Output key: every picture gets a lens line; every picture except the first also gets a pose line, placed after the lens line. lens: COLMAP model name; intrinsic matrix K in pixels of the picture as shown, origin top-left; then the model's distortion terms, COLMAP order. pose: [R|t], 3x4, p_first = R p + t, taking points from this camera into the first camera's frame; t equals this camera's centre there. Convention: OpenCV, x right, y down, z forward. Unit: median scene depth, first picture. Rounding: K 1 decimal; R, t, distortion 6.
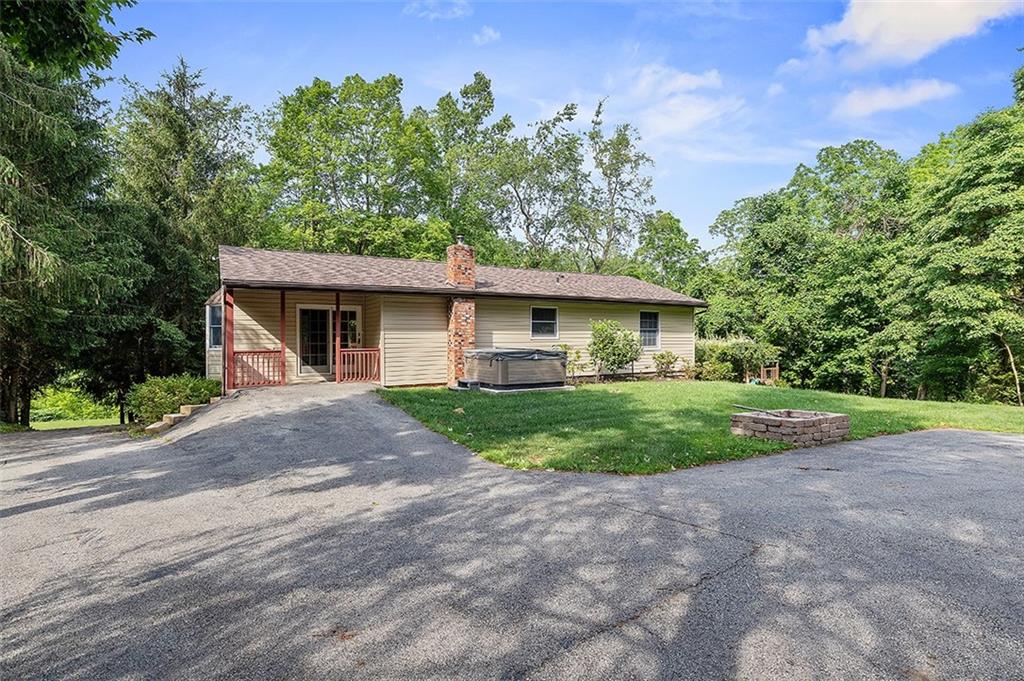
lens RADIAL K [[522.1, 0, 510.3], [0, 522.1, 340.0], [0, 0, 1]] dist [-0.004729, -0.000577]
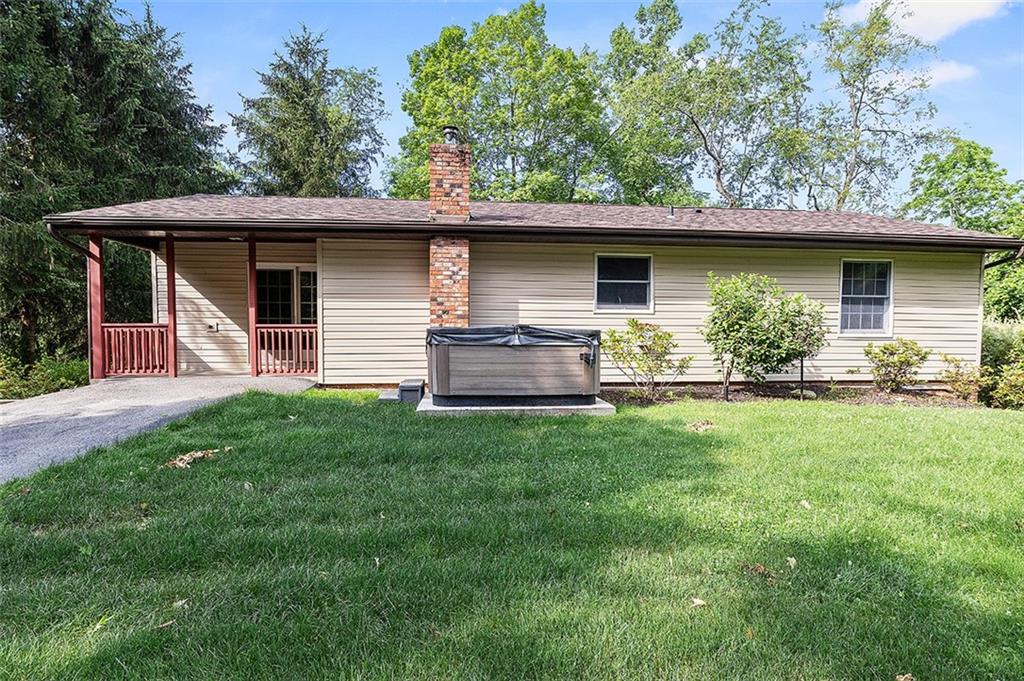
lens RADIAL K [[522.1, 0, 501.5], [0, 522.1, 358.3], [0, 0, 1]] dist [-0.004729, -0.000577]
pose [[0.903054, 0.030934, -0.428411, 0.180925], [-0.009639, 0.998612, 0.051789, 0.018156], [0.429418, -0.042639, 0.902099, 0.426444]]
